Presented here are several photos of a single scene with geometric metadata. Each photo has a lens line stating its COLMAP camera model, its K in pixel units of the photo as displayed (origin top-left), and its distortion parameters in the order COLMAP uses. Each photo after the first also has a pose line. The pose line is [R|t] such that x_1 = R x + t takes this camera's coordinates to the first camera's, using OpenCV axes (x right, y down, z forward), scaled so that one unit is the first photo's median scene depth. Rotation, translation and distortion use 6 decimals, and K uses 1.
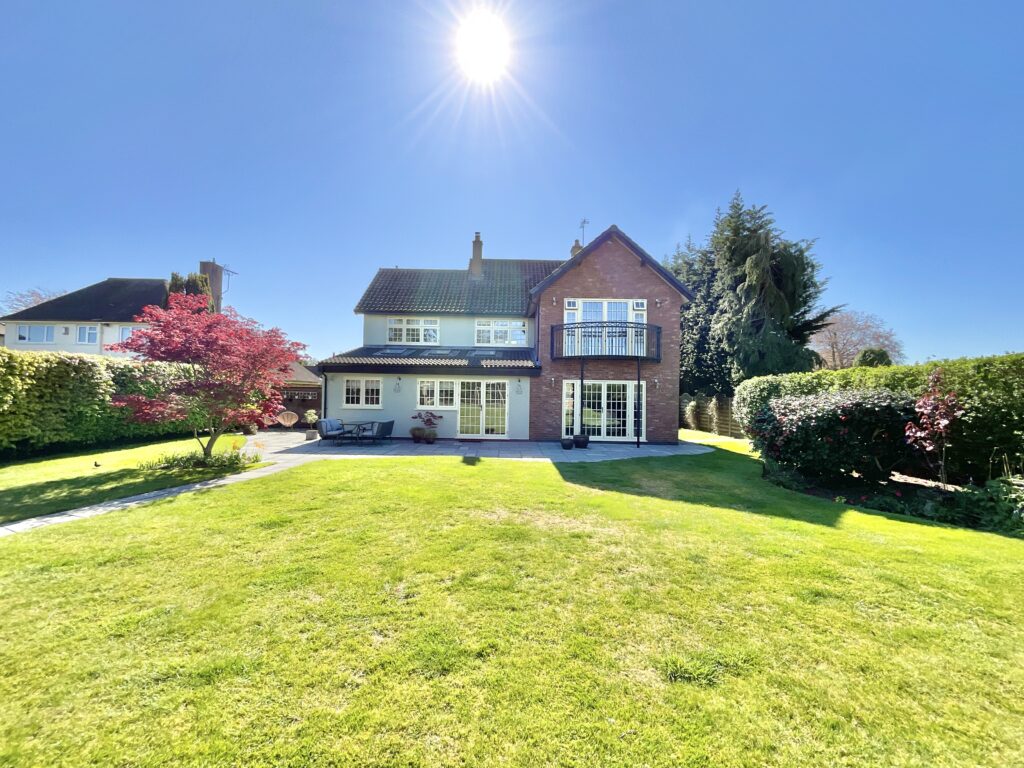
lens RADIAL K [[412.3, 0, 511.6], [0, 412.3, 387.7], [0, 0, 1]] dist [-0.004352, -0.001284]
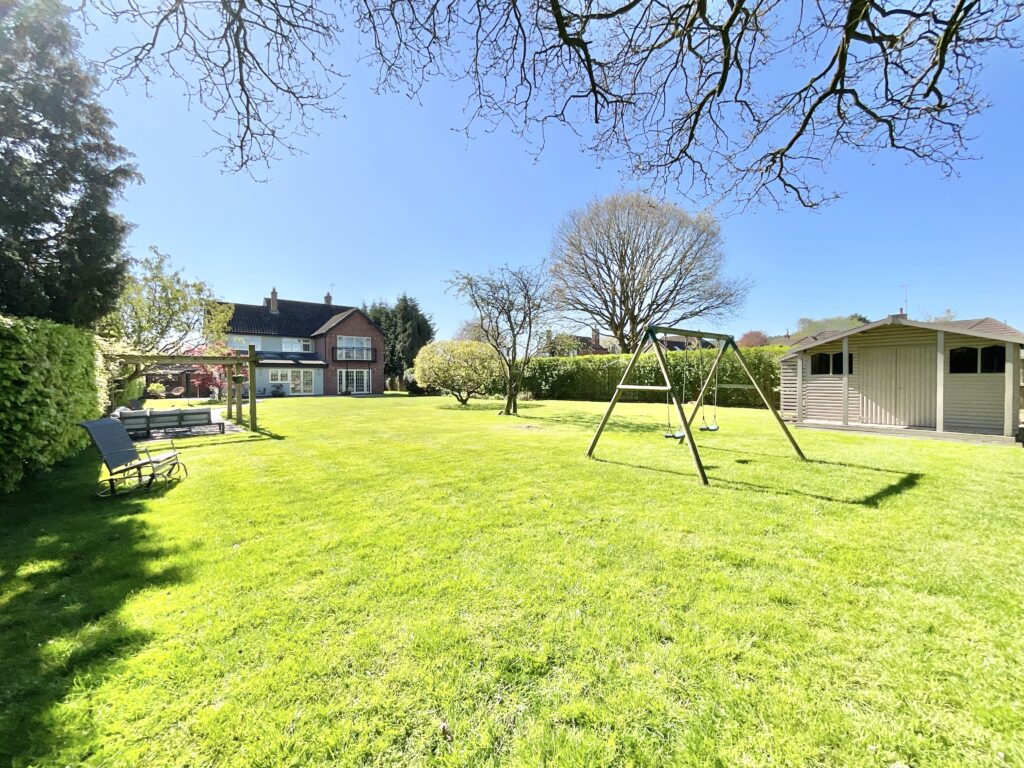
lens RADIAL K [[412.3, 0, 510.2], [0, 412.3, 381.7], [0, 0, 1]] dist [-0.004352, -0.001284]
pose [[0.769234, -0.026603, 0.638414, -0.644379], [0.007452, 0.999438, 0.032669, -0.017934], [-0.638924, -0.020373, 0.769000, -1.518657]]
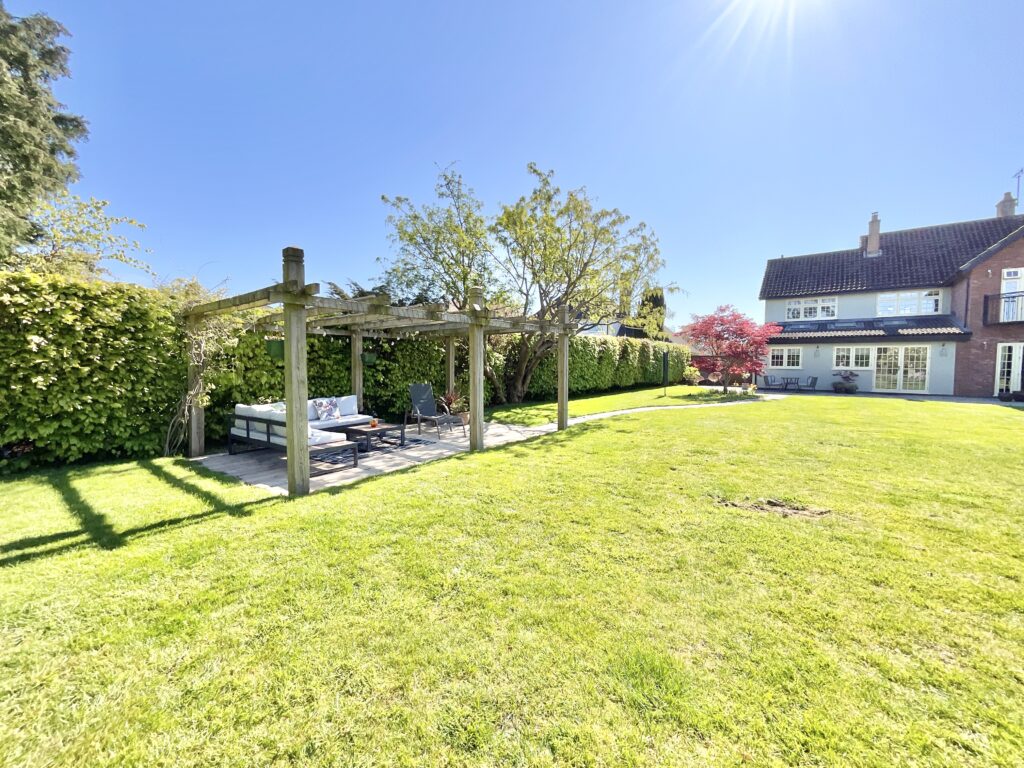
lens RADIAL K [[412.3, 0, 505.3], [0, 412.3, 386.5], [0, 0, 1]] dist [-0.004352, -0.001284]
pose [[0.778080, 0.023138, -0.627739, -0.218325], [0.015559, 0.998305, 0.056082, 0.015321], [0.627973, -0.053403, 0.776401, -0.715405]]
